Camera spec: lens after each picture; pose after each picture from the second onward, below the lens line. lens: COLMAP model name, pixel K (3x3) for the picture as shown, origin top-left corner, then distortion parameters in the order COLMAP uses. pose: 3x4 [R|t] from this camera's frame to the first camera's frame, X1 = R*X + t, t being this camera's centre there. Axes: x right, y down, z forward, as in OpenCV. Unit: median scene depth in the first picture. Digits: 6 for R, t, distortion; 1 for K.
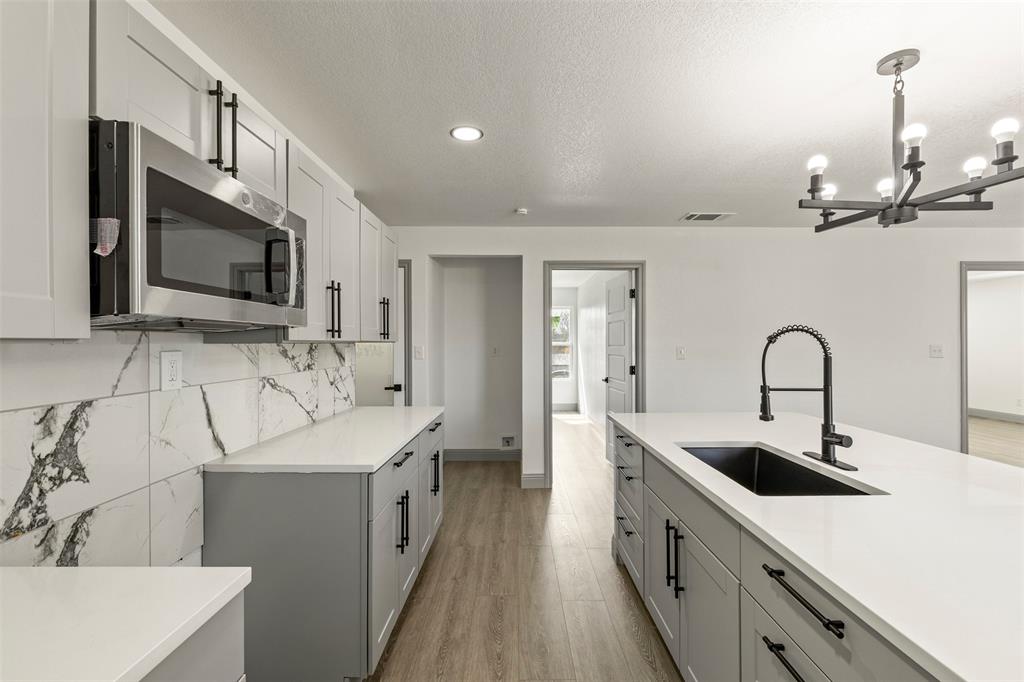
lens RADIAL K [[457.2, 0, 516.5], [0, 457.2, 340.3], [0, 0, 1]] dist [-0.002395, -0.001474]
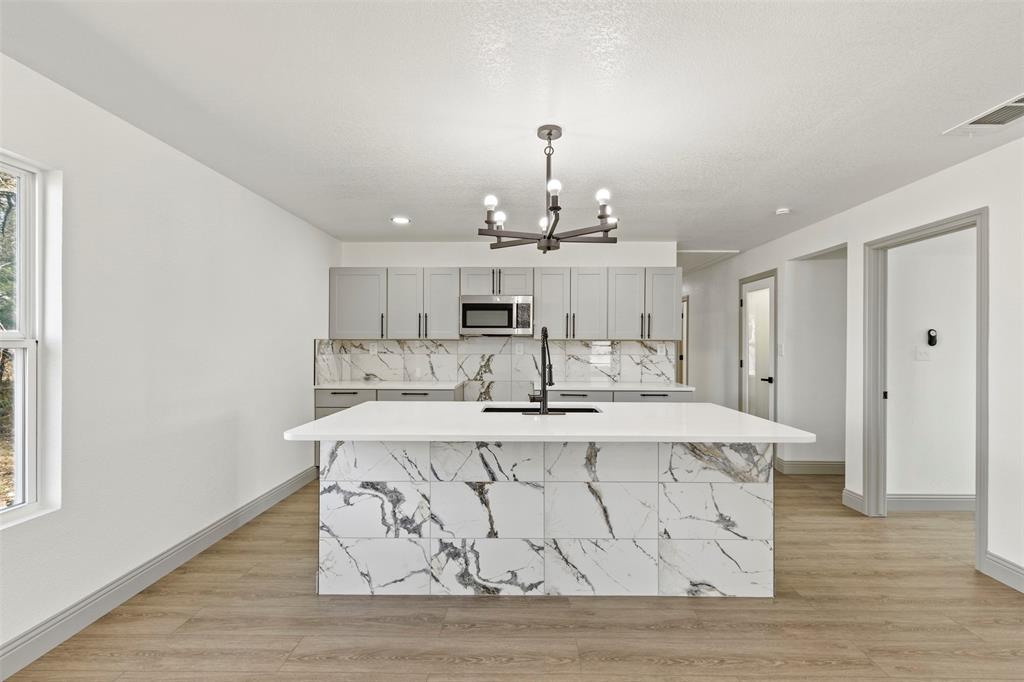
lens RADIAL K [[457.2, 0, 516.5], [0, 457.2, 340.3], [0, 0, 1]] dist [-0.002395, -0.001474]
pose [[-0.027628, -0.003482, -0.999612, 1.901038], [0.000390, 0.999994, -0.003495, 0.013027], [0.999618, -0.000487, -0.027627, 0.804550]]
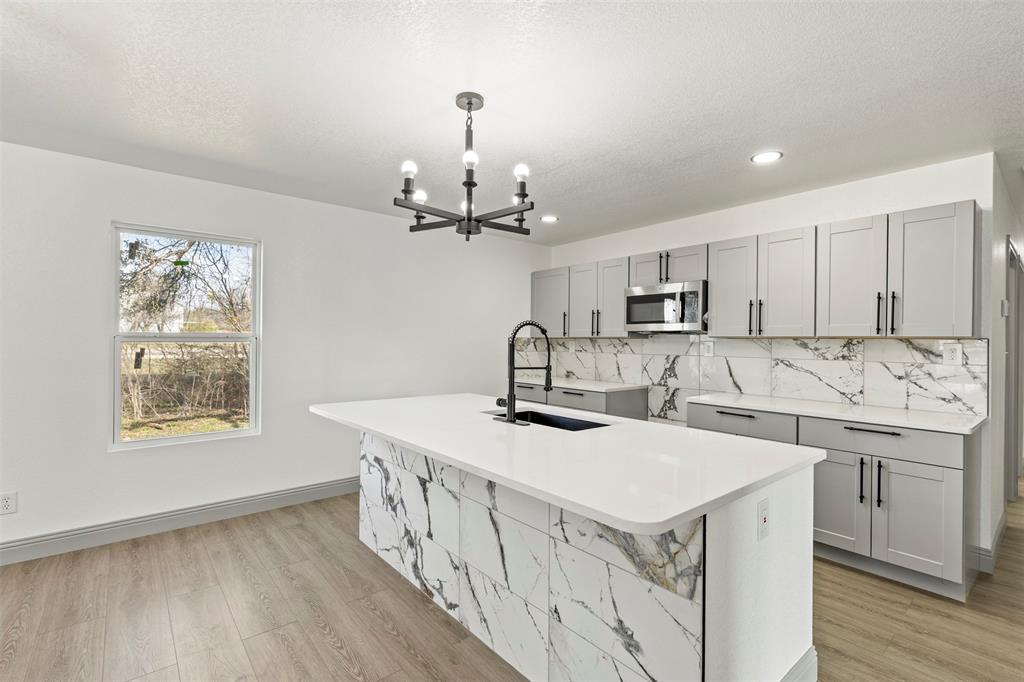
lens RADIAL K [[463.1, 0, 514.5], [0, 463.1, 338.6], [0, 0, 1]] dist [-0.006240, -0.000577]
pose [[-0.770501, -0.007631, -0.637393, 1.308934], [-0.004225, 0.999968, -0.006864, 0.022794], [0.637425, -0.002596, -0.770508, 1.733912]]
